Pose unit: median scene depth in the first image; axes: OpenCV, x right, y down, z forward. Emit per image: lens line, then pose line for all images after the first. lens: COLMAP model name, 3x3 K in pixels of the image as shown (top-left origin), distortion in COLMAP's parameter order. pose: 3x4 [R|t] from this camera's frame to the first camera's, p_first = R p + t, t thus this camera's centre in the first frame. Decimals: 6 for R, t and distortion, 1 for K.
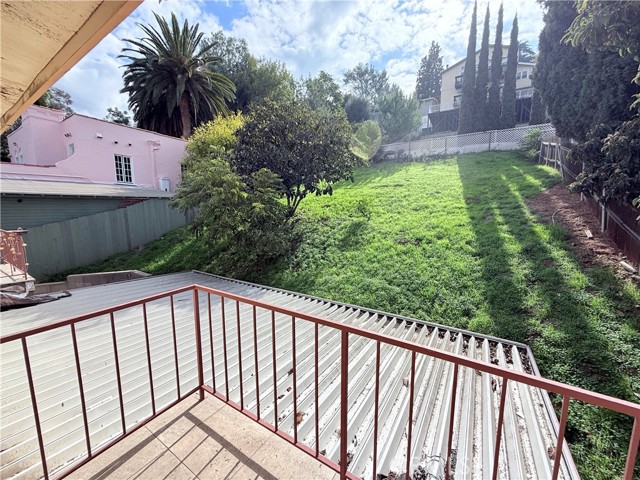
lens RADIAL K [[254.4, 0, 319.9], [0, 254.4, 244.0], [0, 0, 1]] dist [-0.001928, 0.000248]
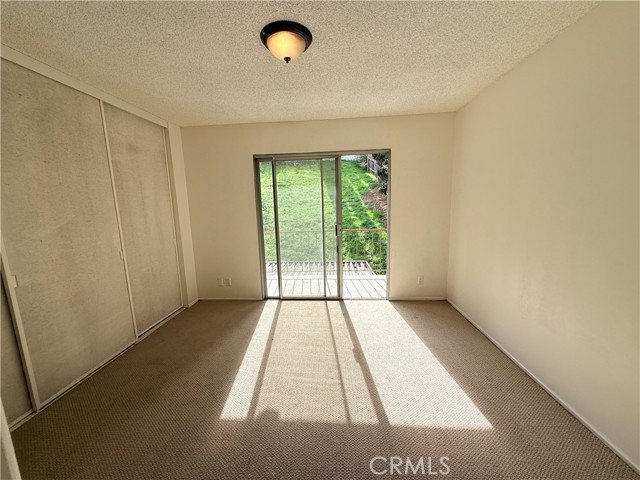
lens RADIAL K [[254.4, 0, 319.9], [0, 254.4, 241.7], [0, 0, 1]] dist [-0.001928, 0.000248]
pose [[0.876076, -0.100119, 0.471664, -0.269863], [0.098047, 0.994758, 0.029042, 0.052407], [-0.472099, 0.020803, 0.881300, -0.365183]]
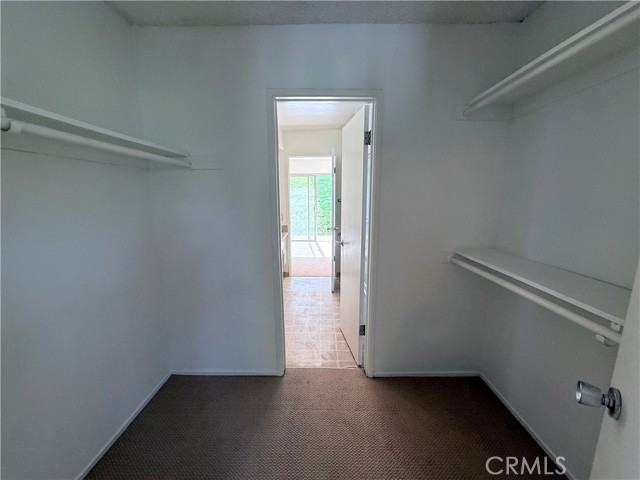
lens RADIAL K [[254.4, 0, 320.0], [0, 254.4, 240.3], [0, 0, 1]] dist [-0.001928, 0.000248]
pose [[0.848435, -0.095546, 0.520605, -0.549290], [0.075388, 0.995359, 0.059816, 0.101006], [-0.523904, -0.011503, 0.851700, -0.855194]]
